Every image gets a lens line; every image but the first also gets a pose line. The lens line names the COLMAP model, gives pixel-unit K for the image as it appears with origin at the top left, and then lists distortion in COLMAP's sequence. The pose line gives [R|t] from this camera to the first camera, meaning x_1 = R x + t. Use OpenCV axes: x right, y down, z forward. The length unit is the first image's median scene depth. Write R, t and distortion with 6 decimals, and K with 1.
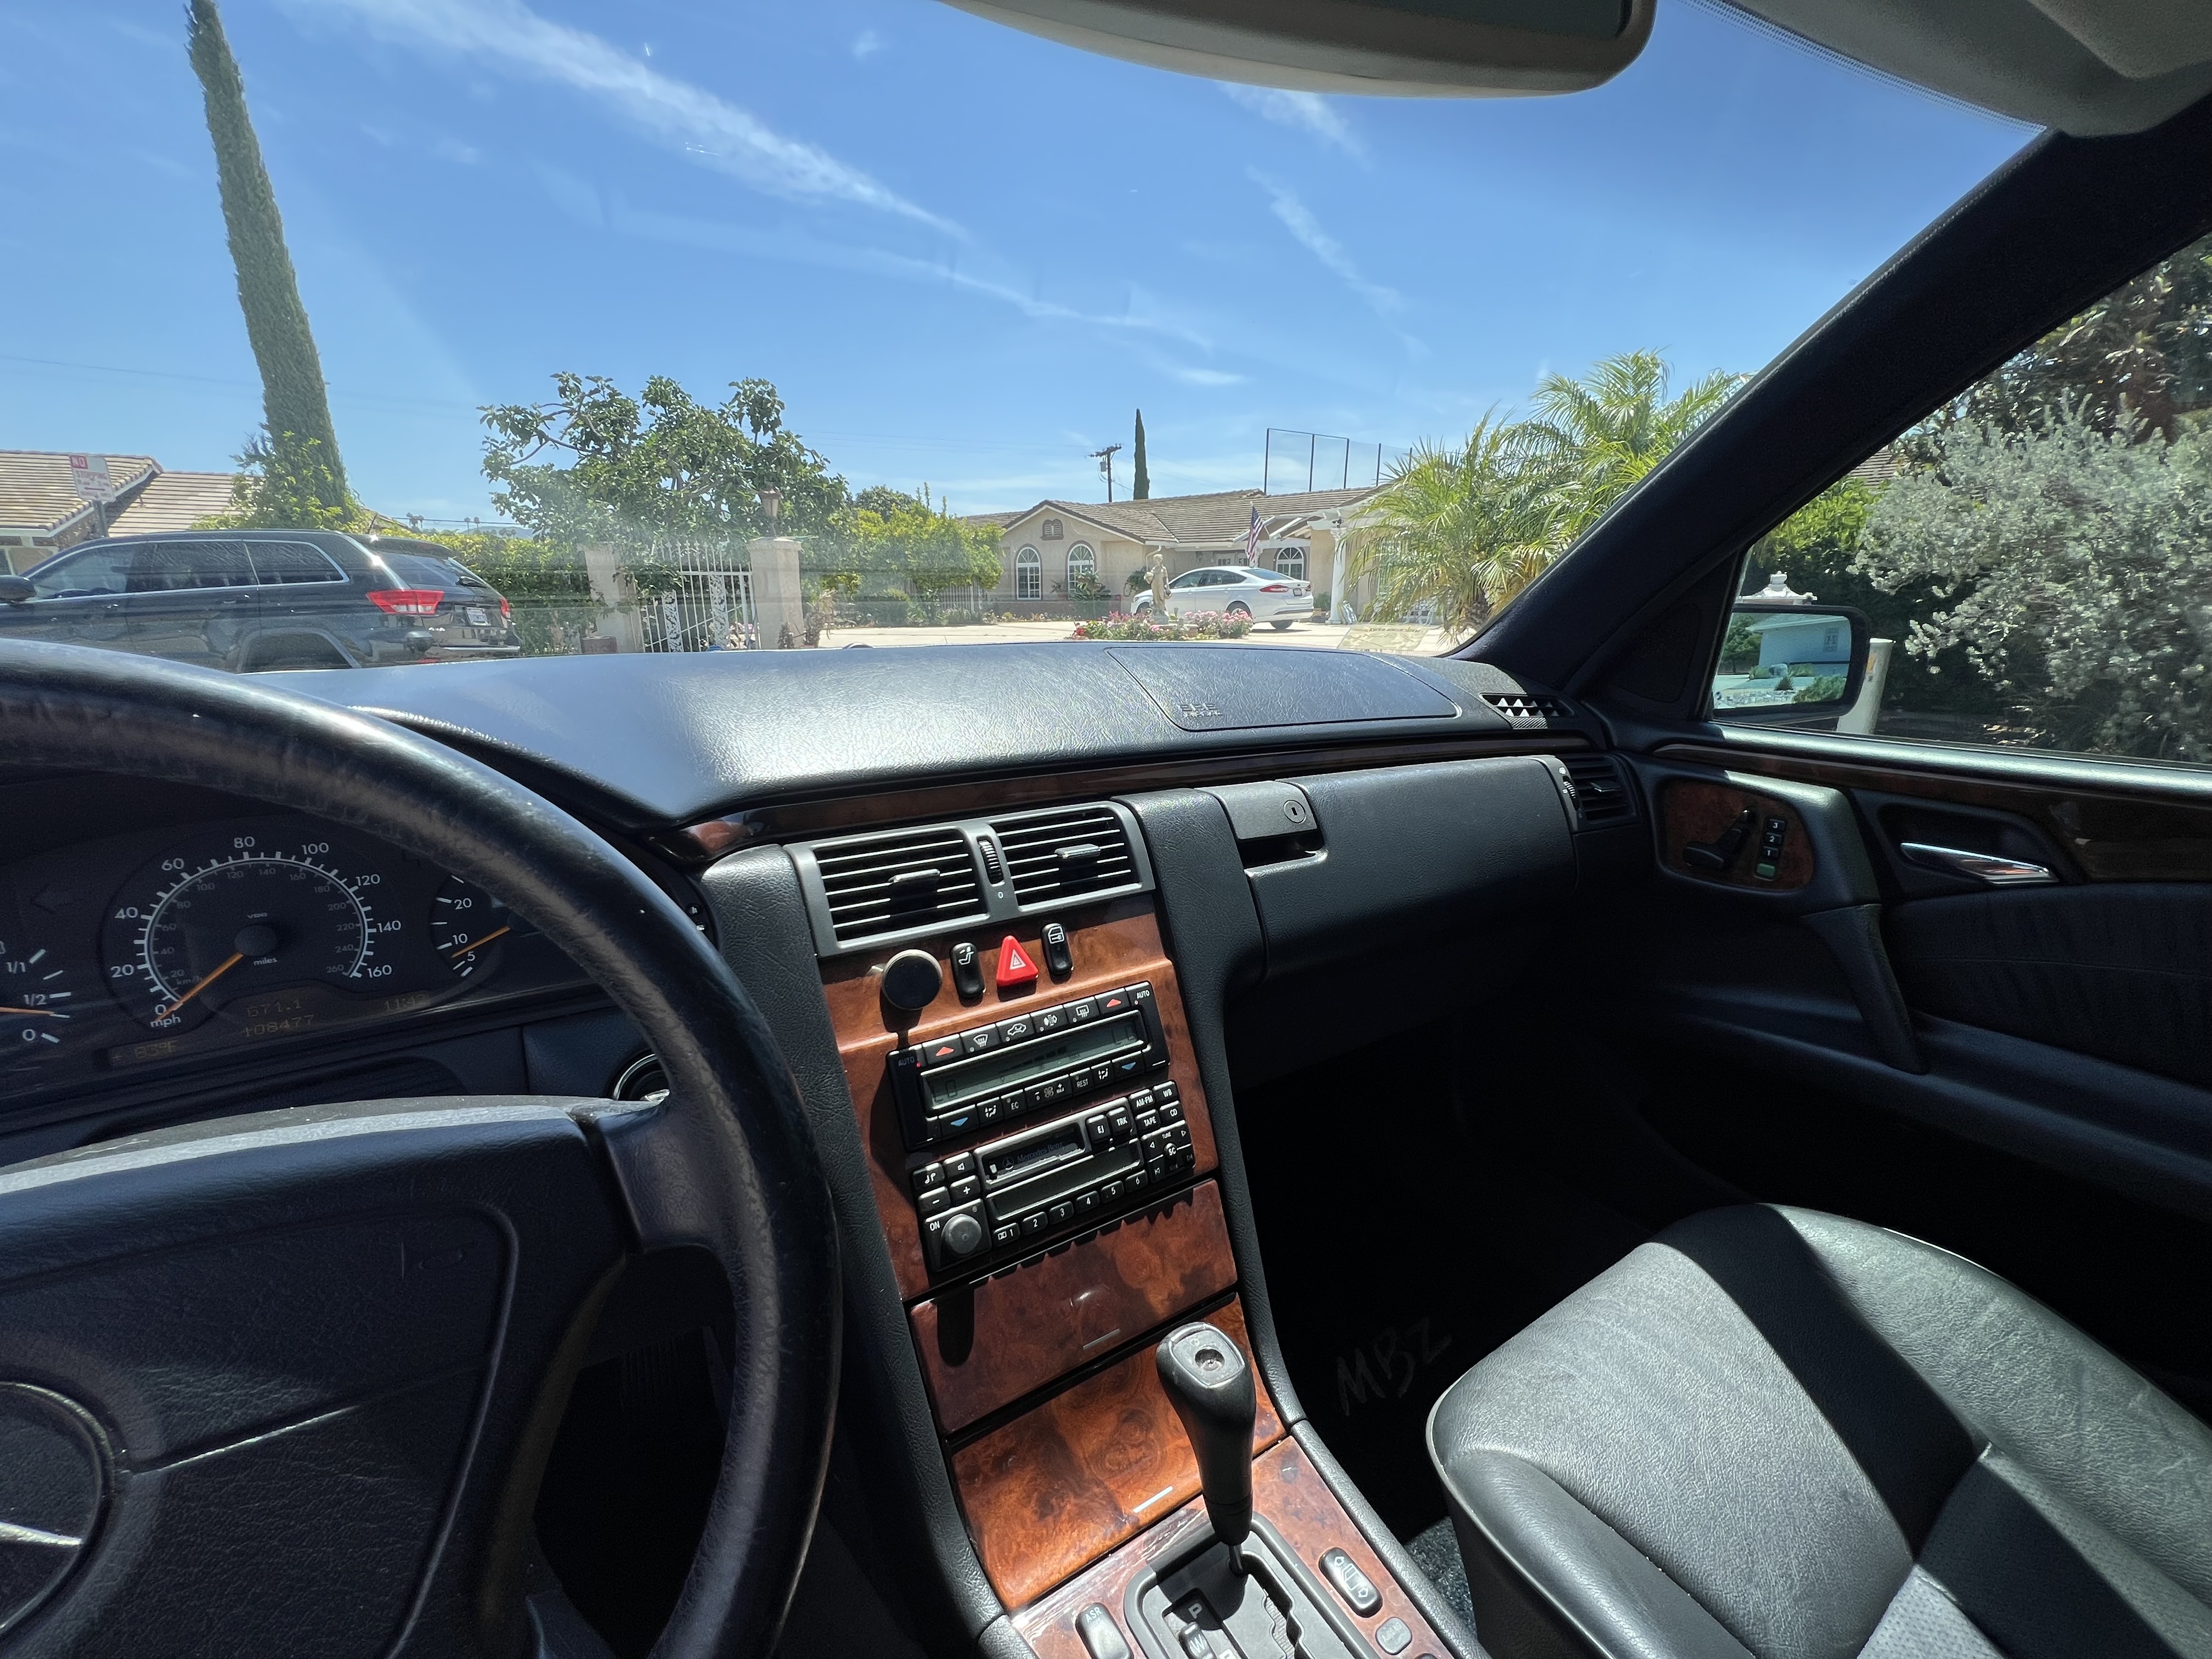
lens RADIAL K [[892.3, 0, 1090.2], [0, 892.3, 822.3], [0, 0, 1]] dist [-0.001957, 0.000085]
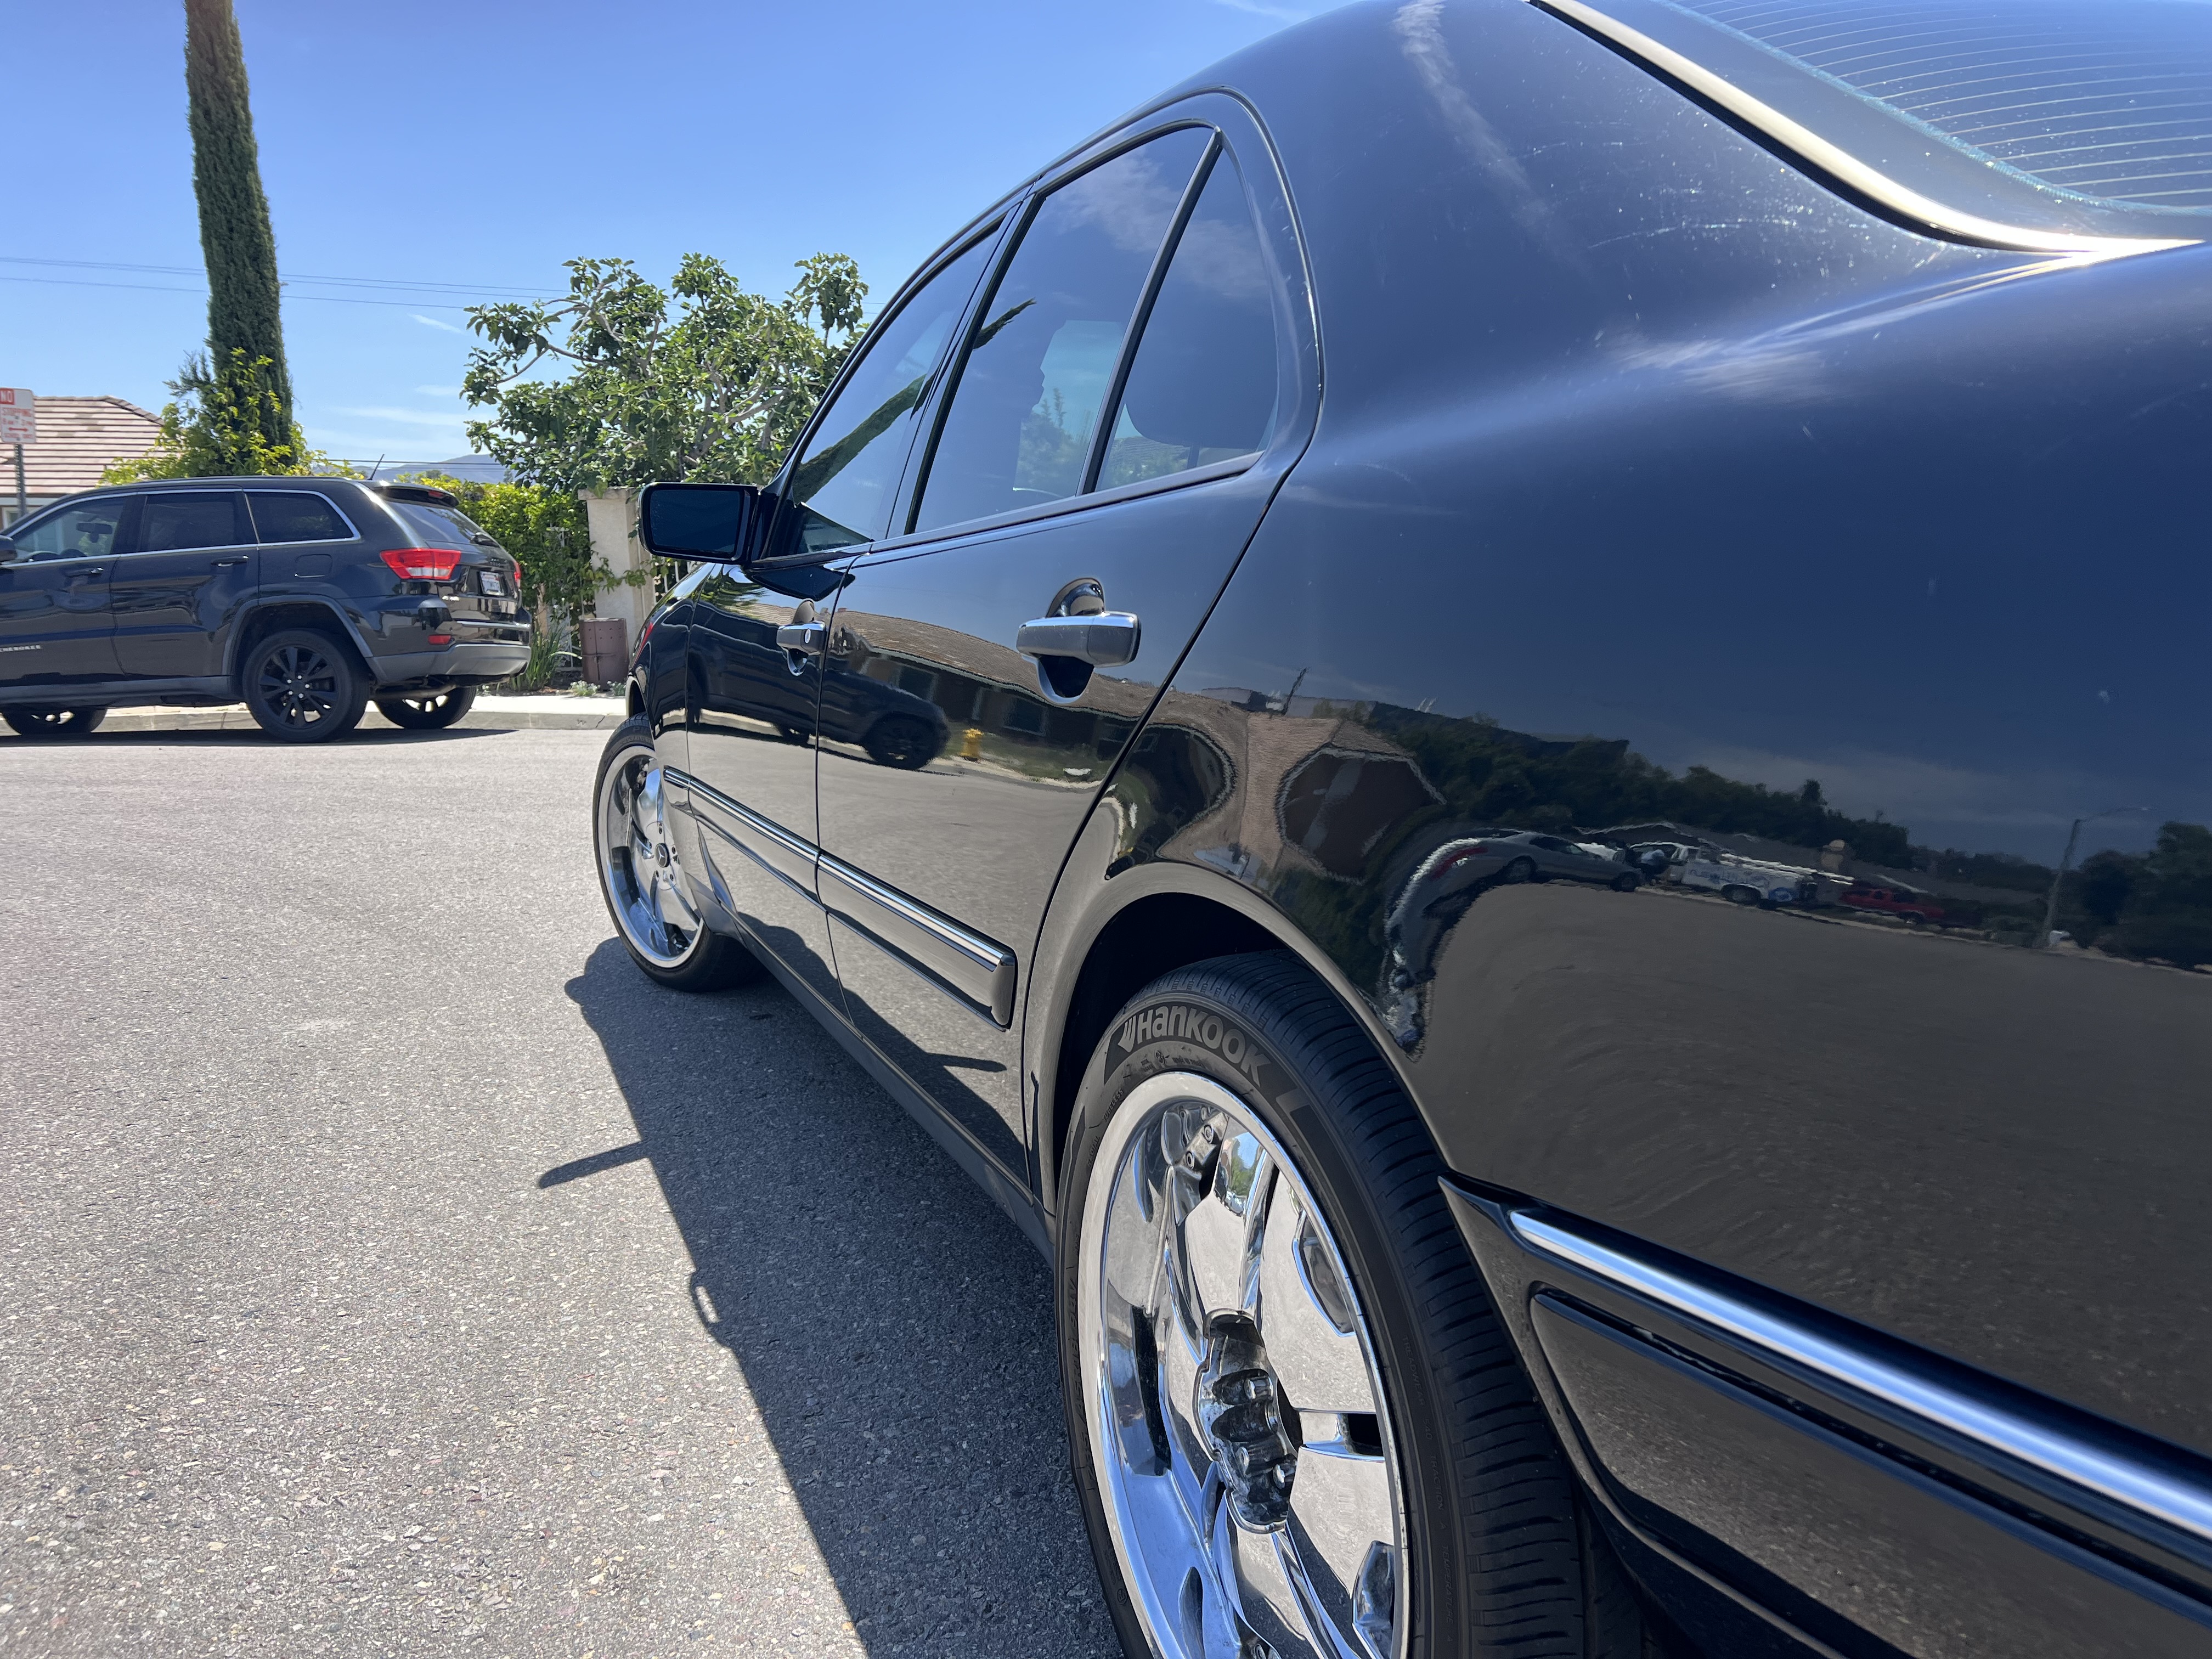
lens RADIAL K [[1683.2, 0, 1112.2], [0, 1683.2, 831.0], [0, 0, 1]] dist [0.045821, -0.055999]
pose [[0.990119, 0.010734, -0.139820, 0.033968], [-0.024385, 0.995054, -0.096293, 0.079532], [0.138094, 0.098751, 0.985484, -0.249971]]
